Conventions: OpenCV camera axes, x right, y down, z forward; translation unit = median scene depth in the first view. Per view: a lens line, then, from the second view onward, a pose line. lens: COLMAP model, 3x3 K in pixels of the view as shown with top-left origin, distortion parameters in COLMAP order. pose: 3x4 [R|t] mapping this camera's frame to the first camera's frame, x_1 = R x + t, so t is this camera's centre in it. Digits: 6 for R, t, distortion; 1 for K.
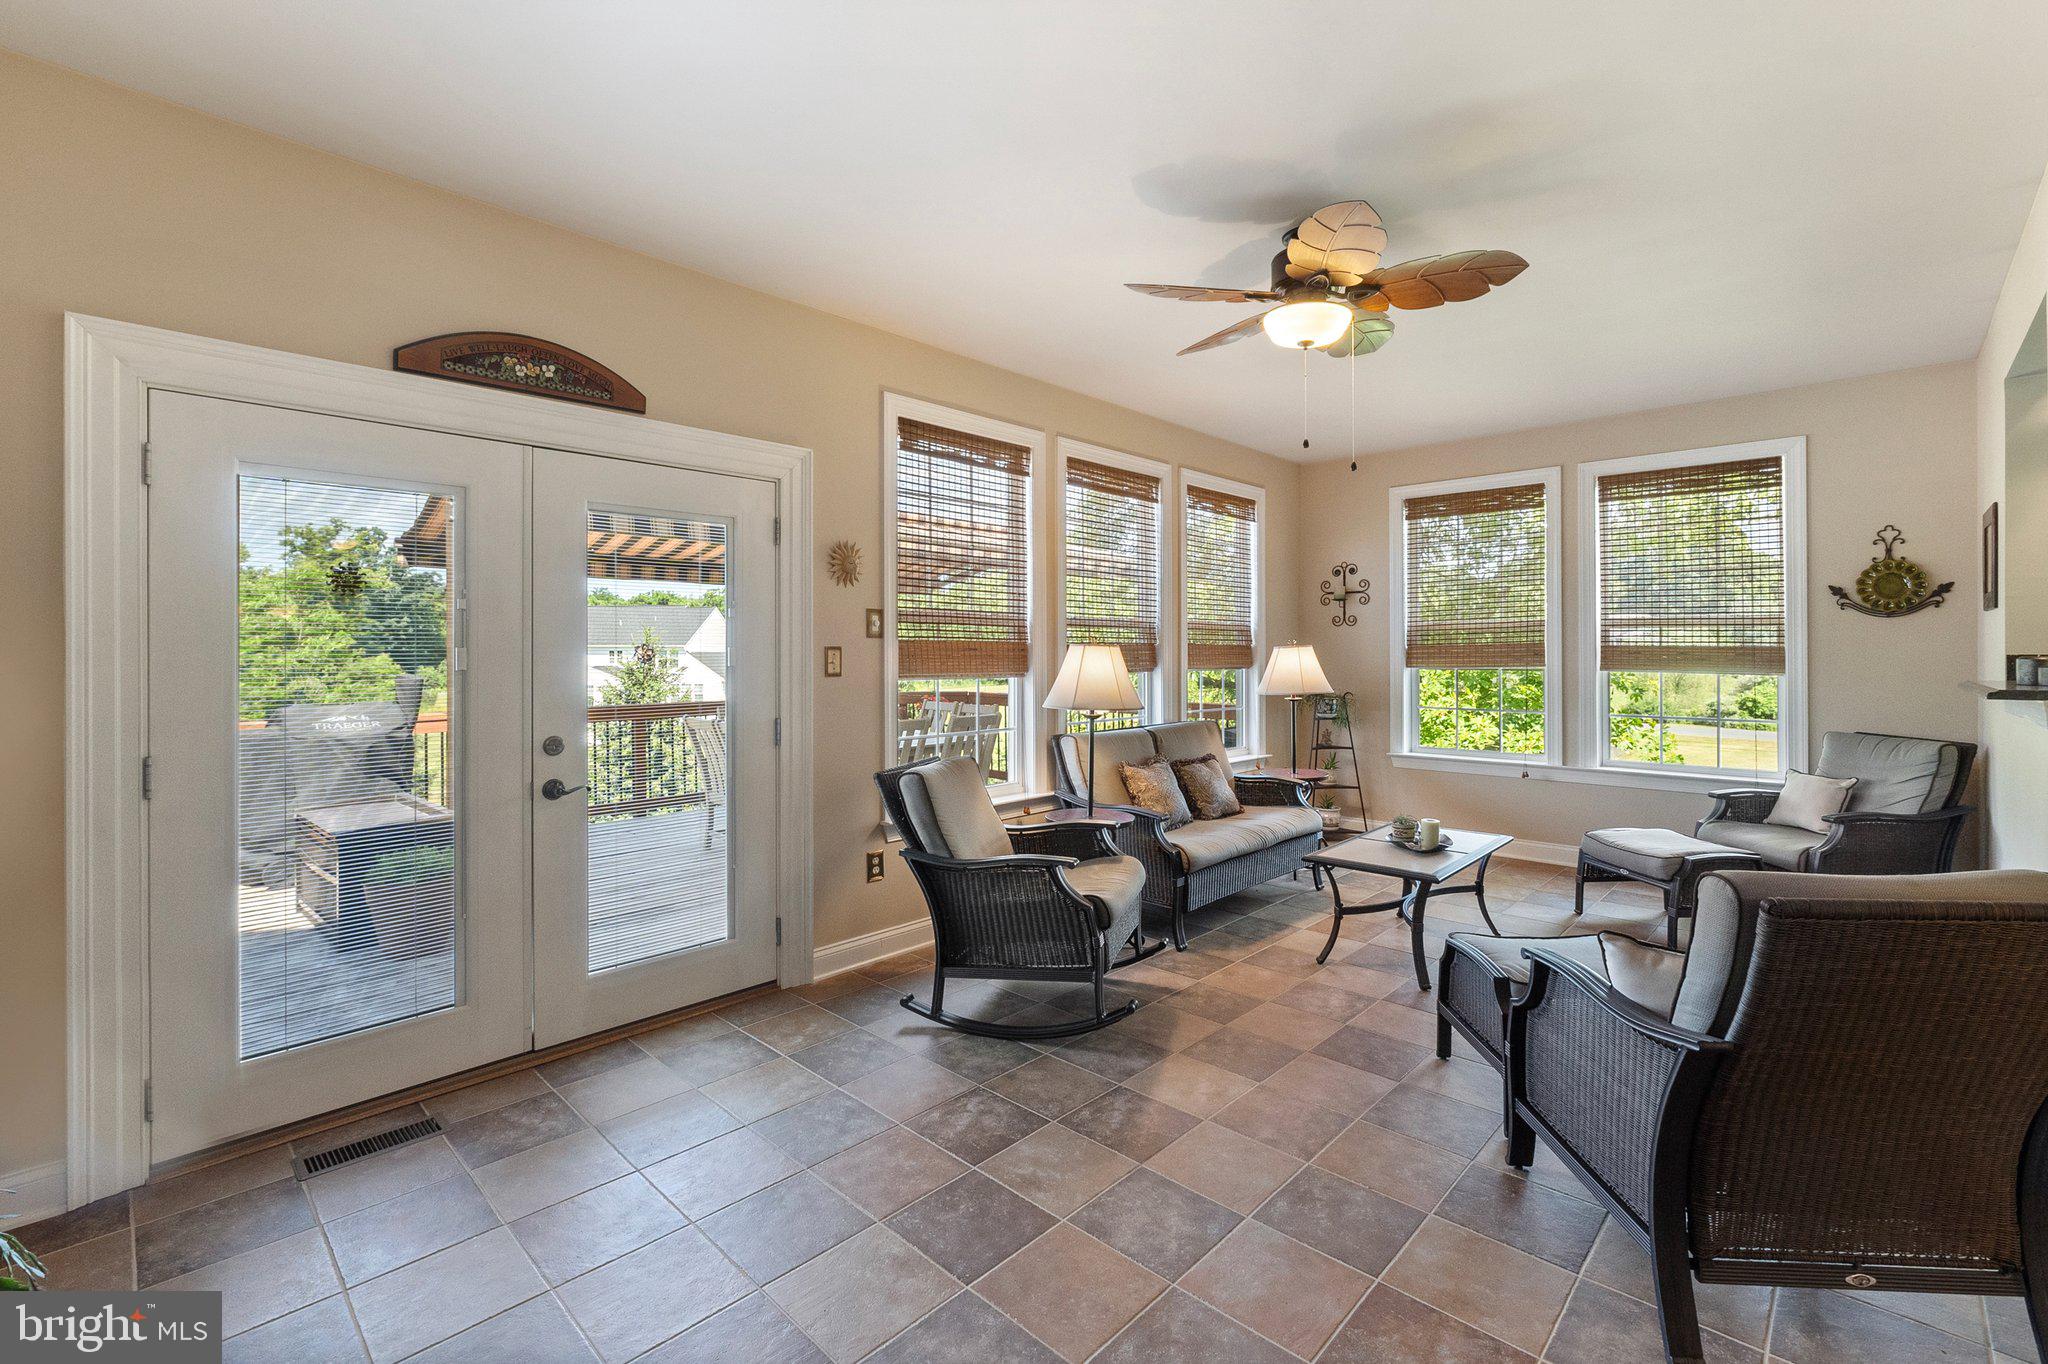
lens RADIAL K [[868.2, 0, 1023.9], [0, 868.2, 662.6], [0, 0, 1]] dist [-0.005509, -0.002092]
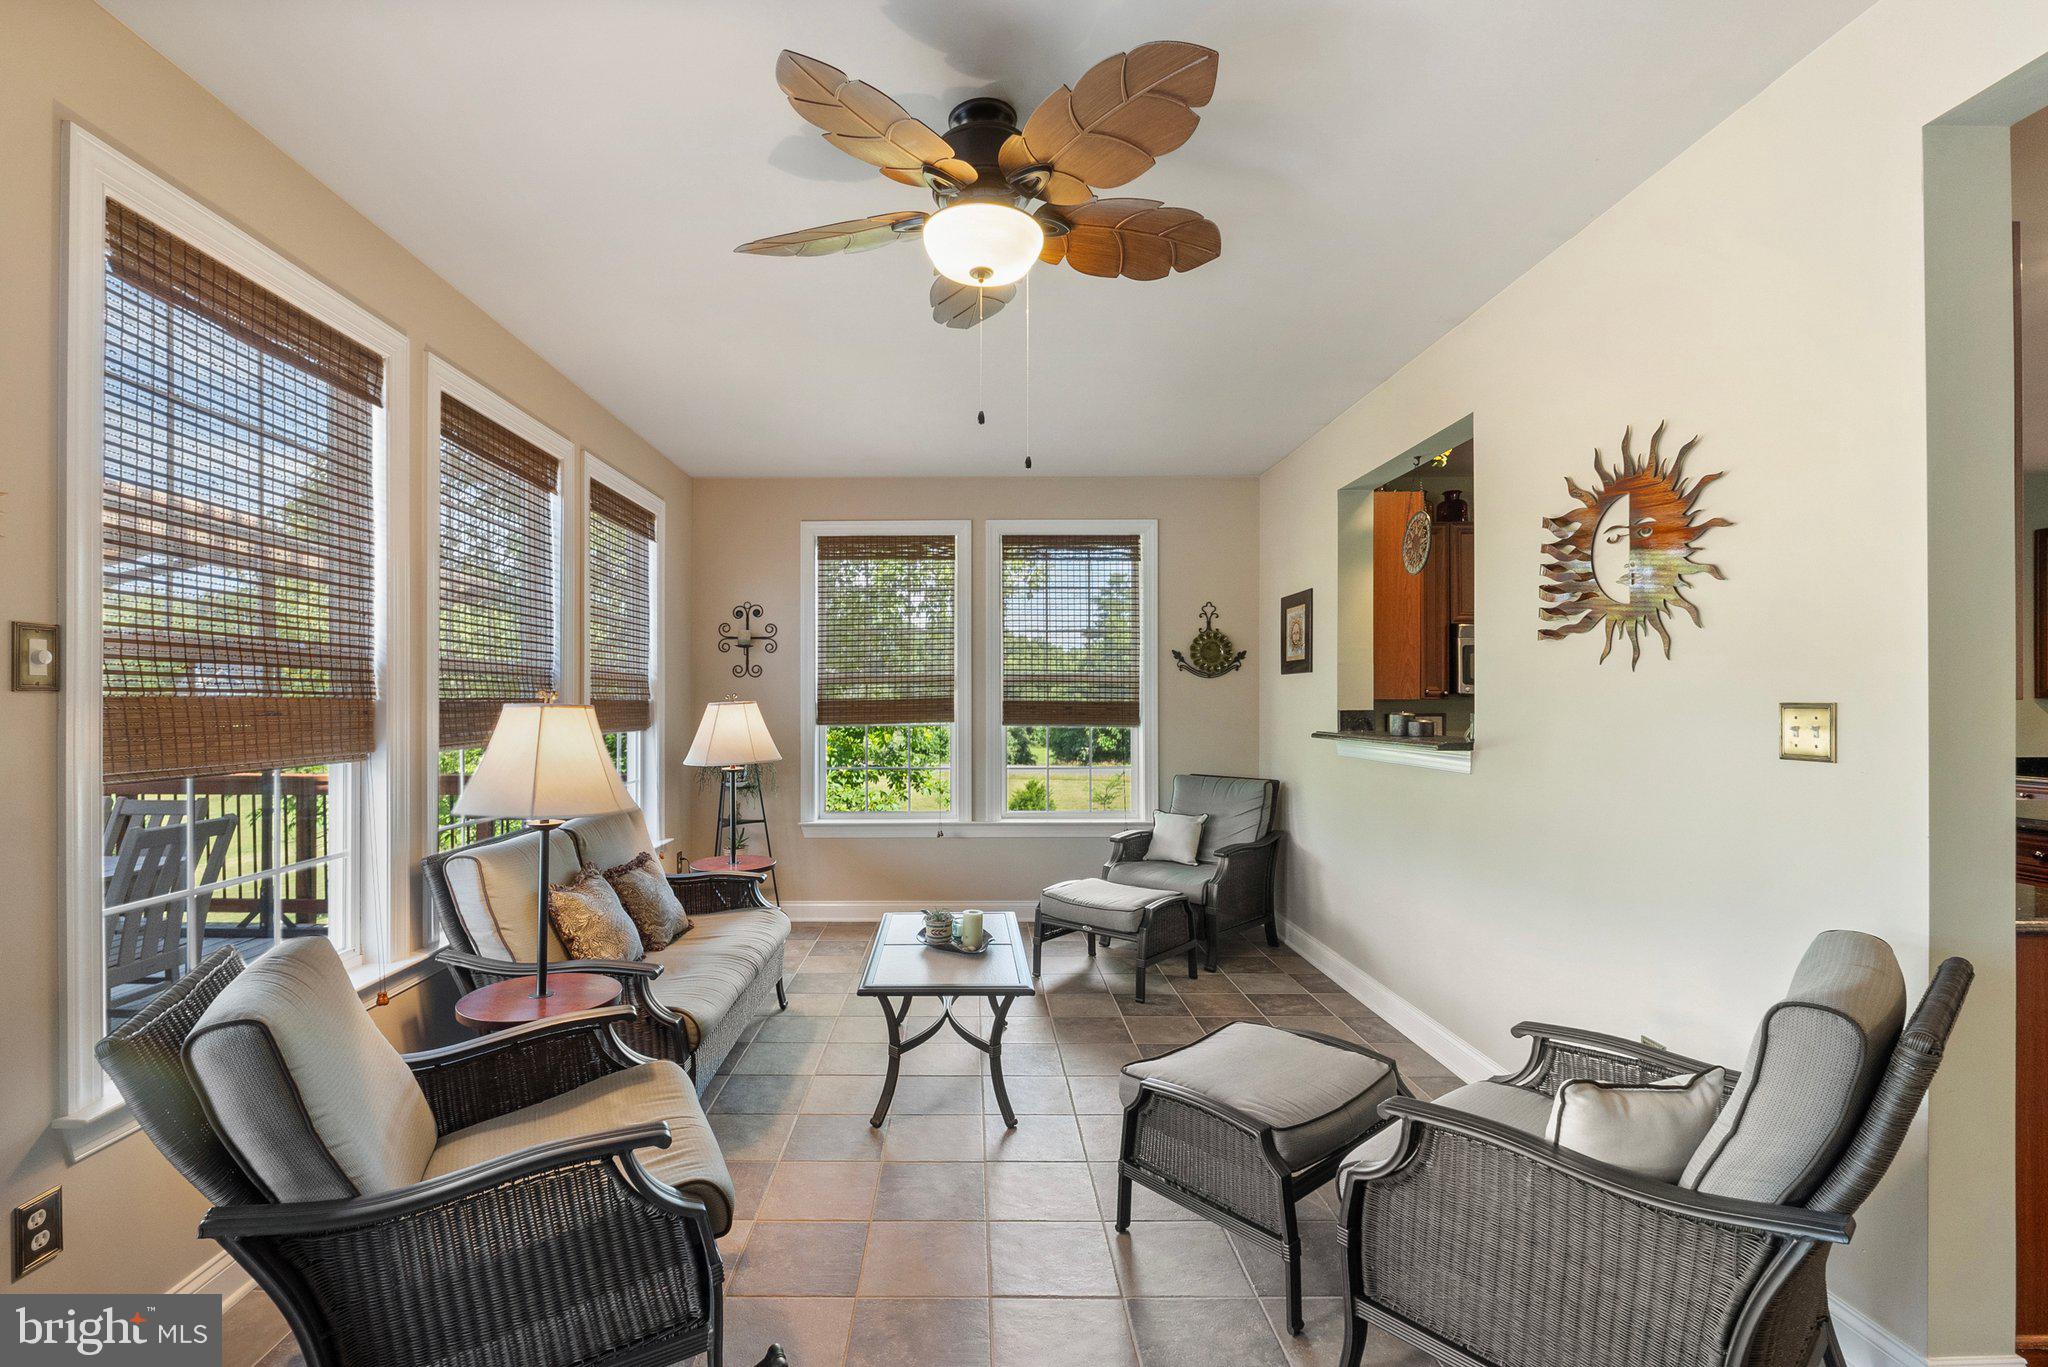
lens RADIAL K [[868.2, 0, 896.9], [0, 868.2, 696.5], [0, 0, 1]] dist [-0.005509, -0.002092]
pose [[0.734555, 0.000592, 0.678548, -0.144761], [0.011552, 0.999844, -0.013378, -0.015064], [-0.678450, 0.017666, 0.734434, 0.398650]]
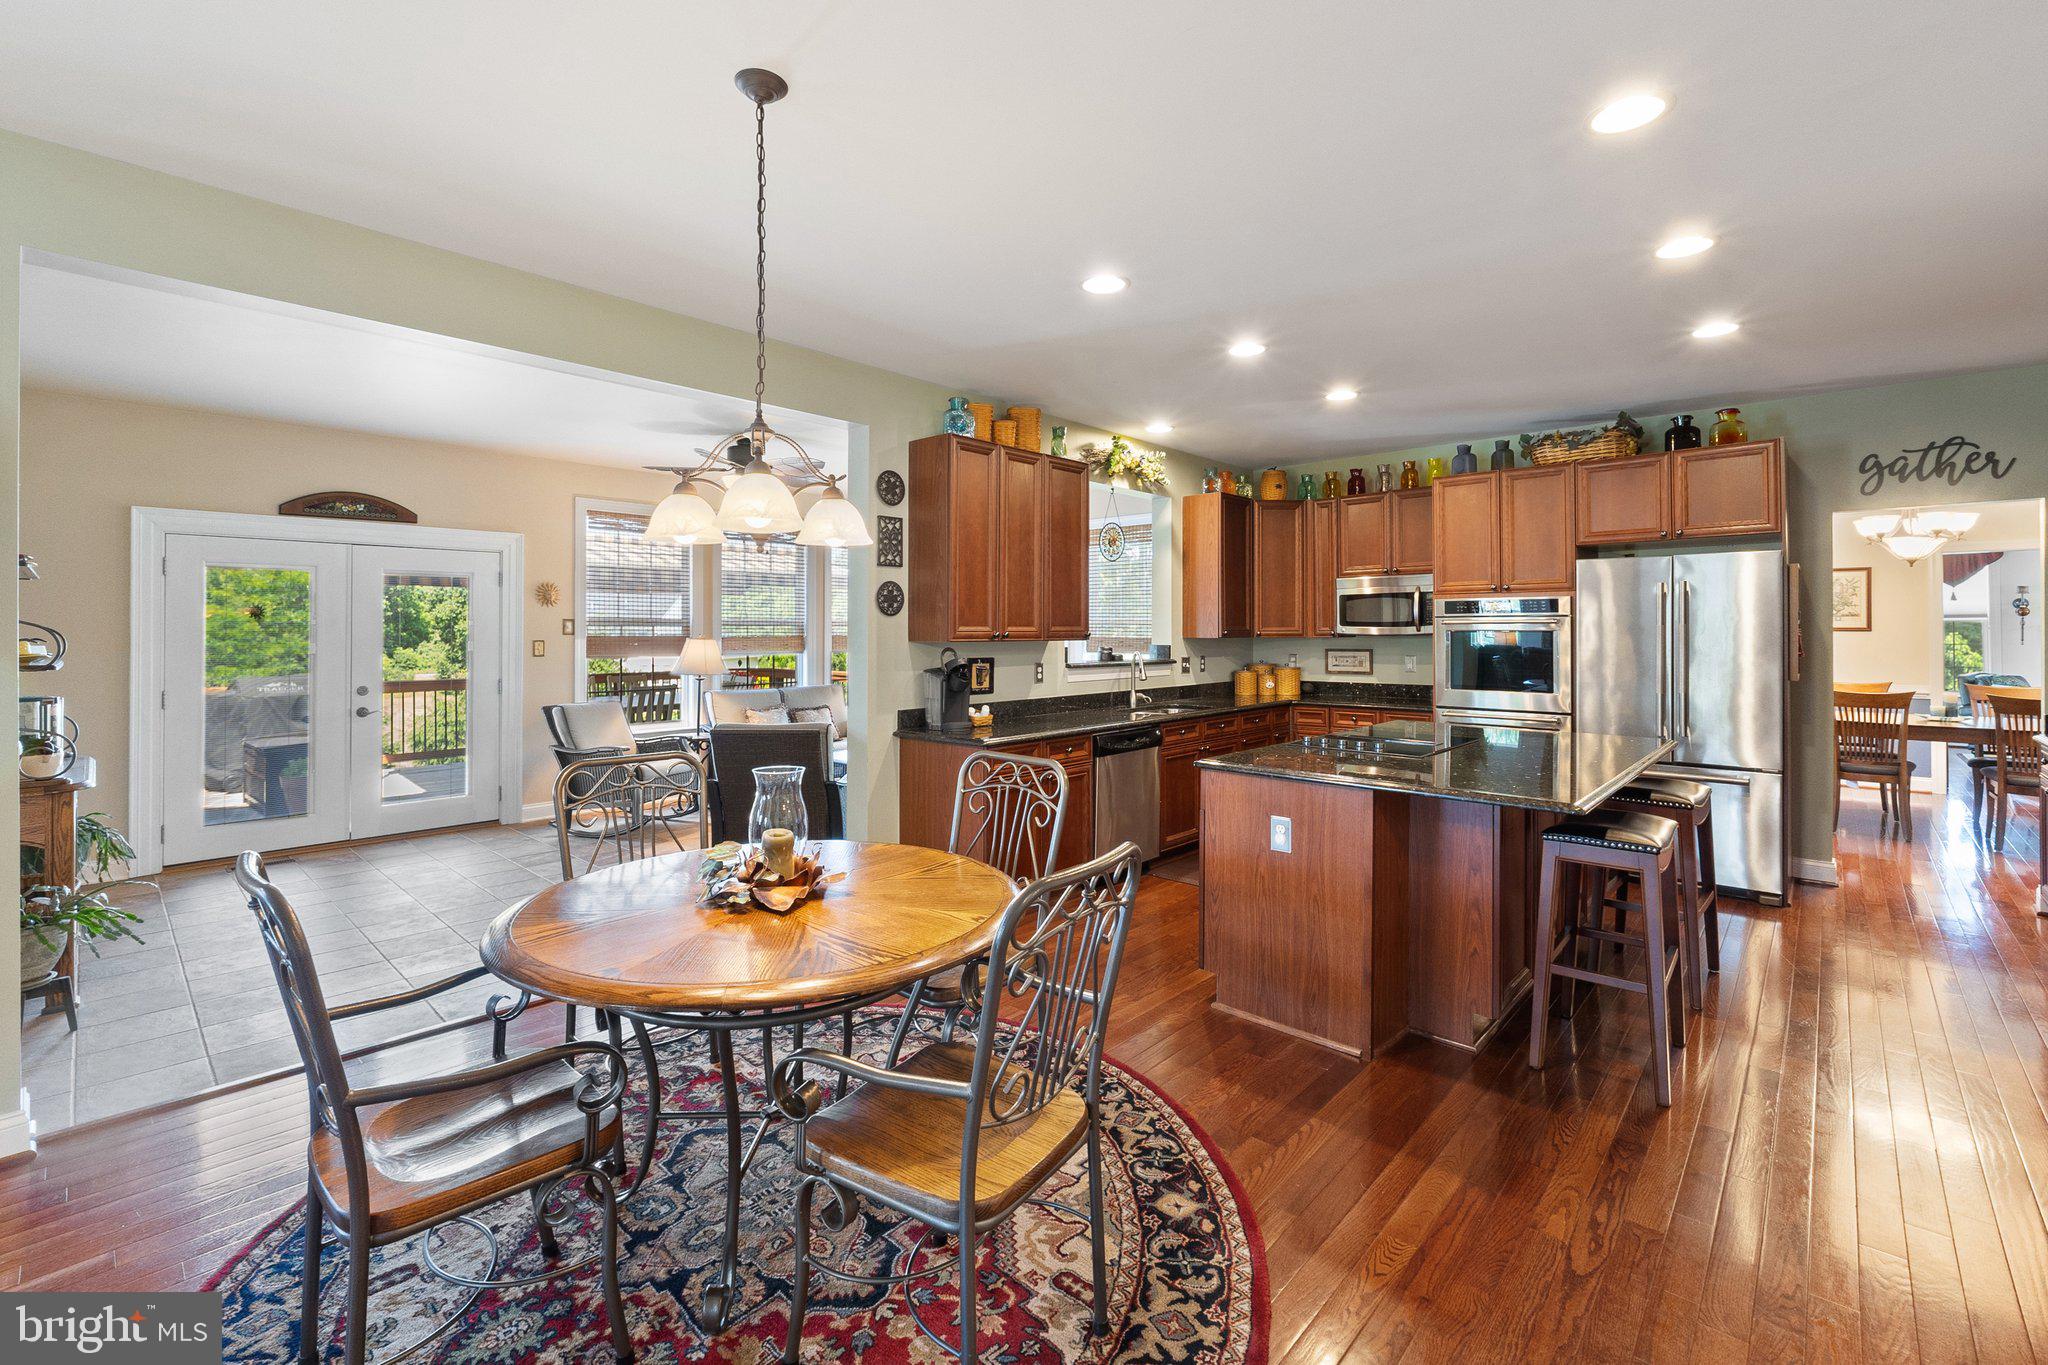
lens RADIAL K [[868.2, 0, 1040.7], [0, 868.2, 635.8], [0, 0, 1]] dist [-0.005509, -0.002092]
pose [[0.999674, 0.001299, 0.025499, 0.641020], [-0.001055, 0.999953, -0.009595, -0.009457], [-0.025511, 0.009564, 0.999629, -0.688899]]
